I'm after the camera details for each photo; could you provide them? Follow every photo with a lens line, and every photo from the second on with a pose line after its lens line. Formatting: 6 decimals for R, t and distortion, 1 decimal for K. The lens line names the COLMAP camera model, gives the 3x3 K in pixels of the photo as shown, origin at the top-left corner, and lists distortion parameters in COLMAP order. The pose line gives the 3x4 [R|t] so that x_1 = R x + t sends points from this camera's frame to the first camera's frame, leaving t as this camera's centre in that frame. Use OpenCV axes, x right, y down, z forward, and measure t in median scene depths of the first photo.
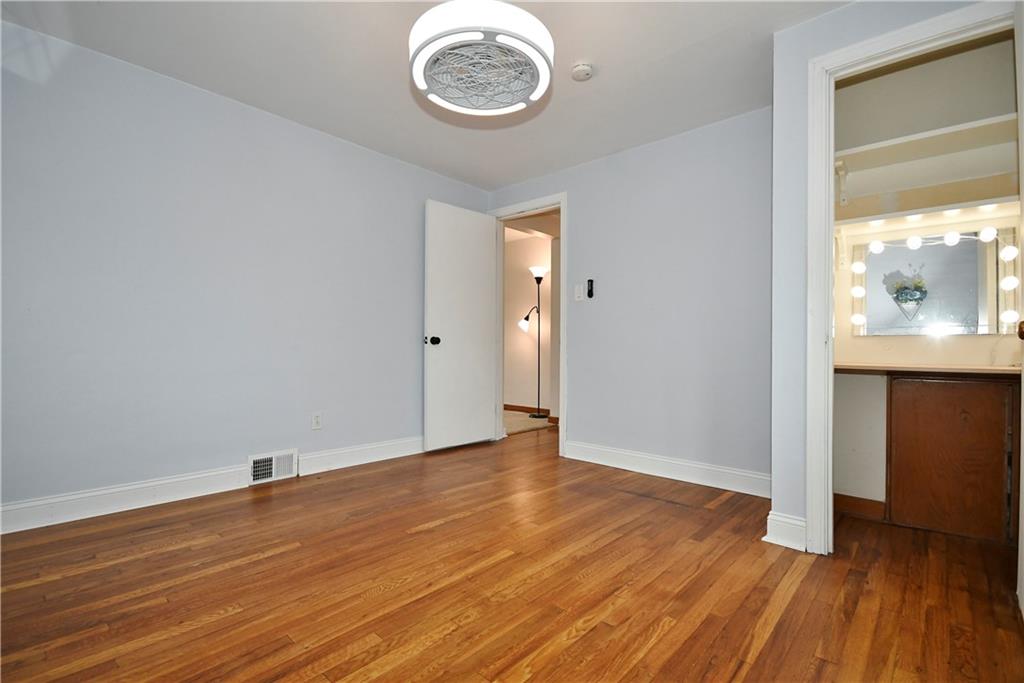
lens RADIAL K [[459.2, 0, 489.9], [0, 459.2, 342.6], [0, 0, 1]] dist [-0.000618, -0.000061]
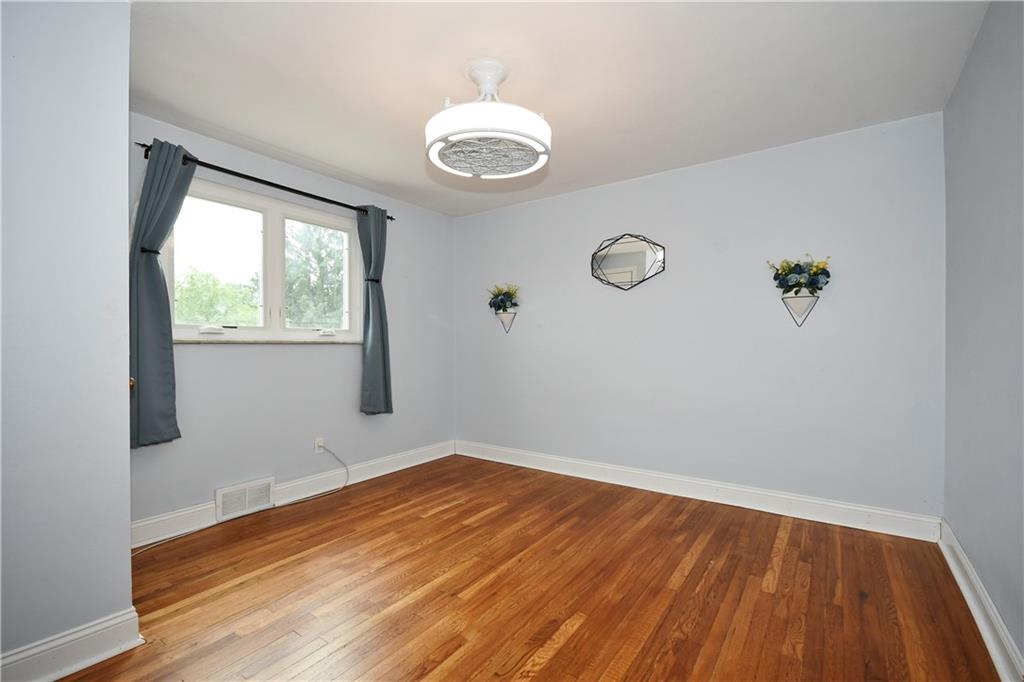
lens RADIAL K [[445.8, 0, 507.4], [0, 445.8, 344.9], [0, 0, 1]] dist [0.000260, -0.000536]
pose [[-0.987404, -0.007944, -0.158017, 0.118839], [-0.007336, 0.999963, -0.004430, -0.109428], [0.158047, -0.003215, -0.987426, 2.276354]]
